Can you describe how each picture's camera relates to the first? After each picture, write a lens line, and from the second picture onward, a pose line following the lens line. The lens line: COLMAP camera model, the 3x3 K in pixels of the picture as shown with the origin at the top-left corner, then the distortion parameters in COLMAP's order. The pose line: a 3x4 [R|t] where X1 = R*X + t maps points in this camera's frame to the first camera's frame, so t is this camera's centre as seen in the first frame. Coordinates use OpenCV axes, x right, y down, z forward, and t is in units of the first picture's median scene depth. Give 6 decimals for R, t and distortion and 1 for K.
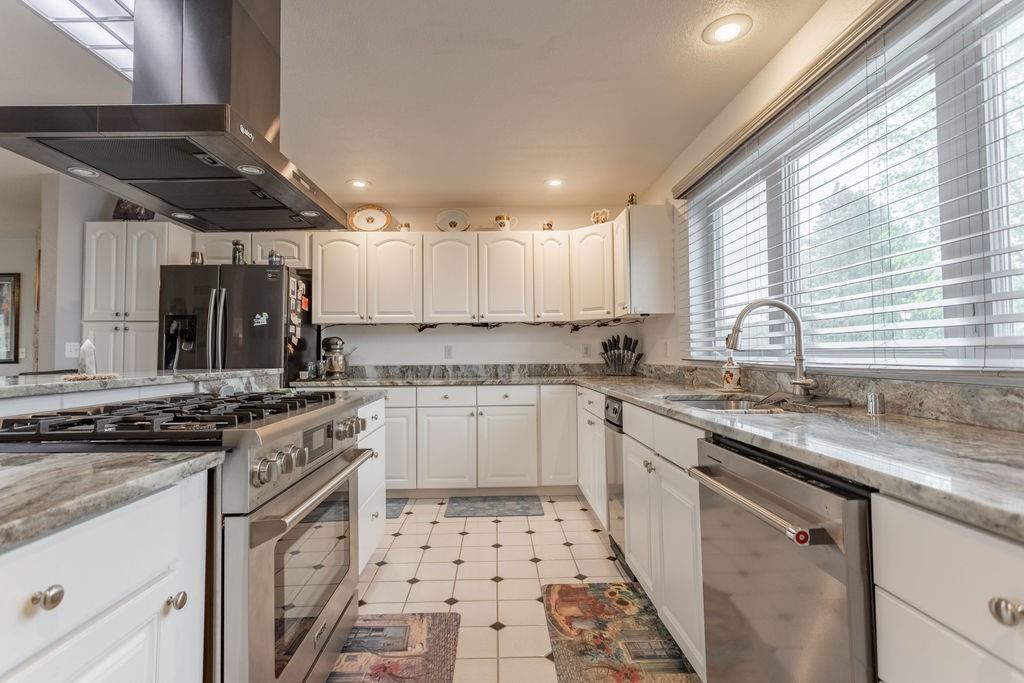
lens RADIAL K [[485.9, 0, 503.2], [0, 485.9, 340.5], [0, 0, 1]] dist [0.010721, -0.000523]
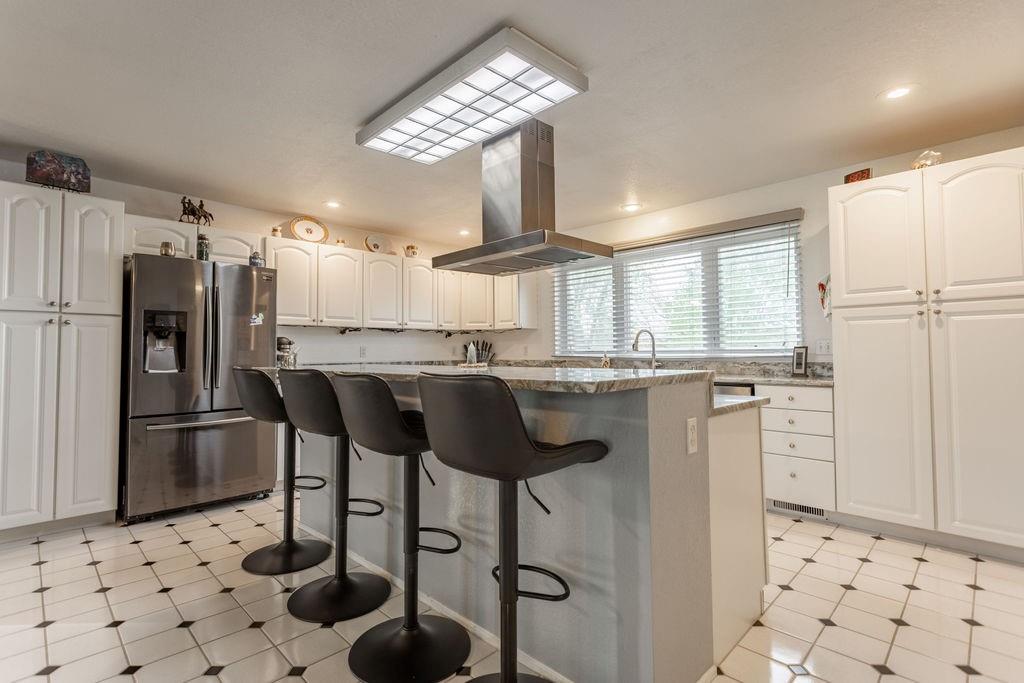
lens RADIAL K [[485.9, 0, 507.4], [0, 485.9, 338.3], [0, 0, 1]] dist [0.010721, -0.000523]
pose [[0.717707, 0.022931, 0.695967, -0.742191], [-0.016988, 0.999737, -0.015421, 0.003102], [-0.696138, -0.000755, 0.717908, -0.100600]]
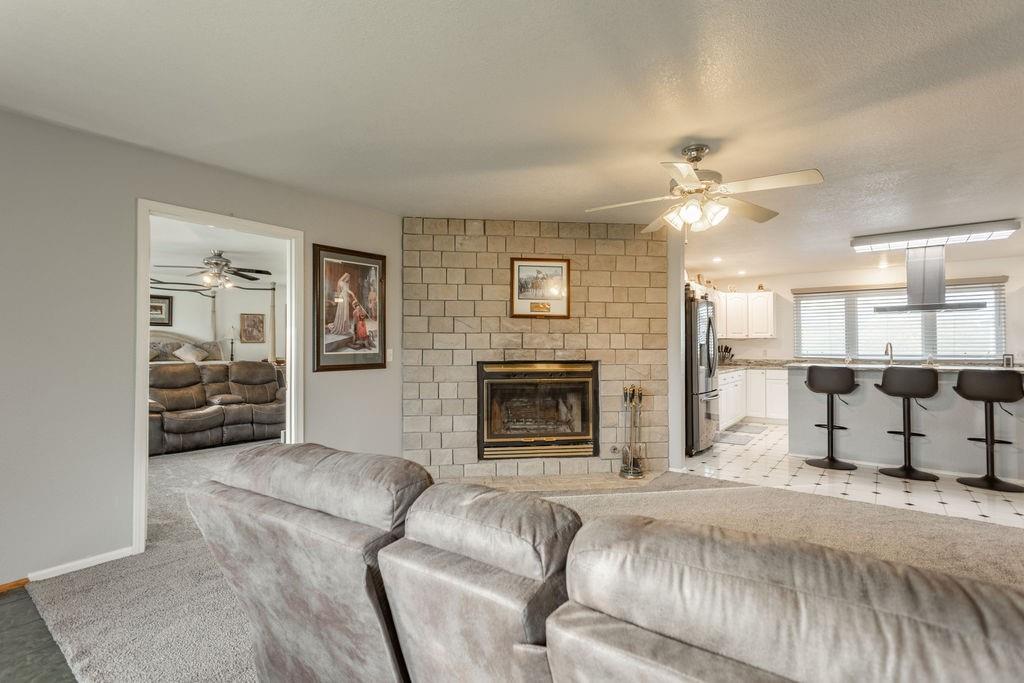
lens RADIAL K [[485.9, 0, 502.1], [0, 485.9, 336.9], [0, 0, 1]] dist [0.010721, -0.000523]
pose [[0.623144, 0.024094, 0.781736, -2.050189], [-0.027673, 0.999579, -0.008750, -0.002867], [-0.781617, -0.016181, 0.623548, 0.471993]]
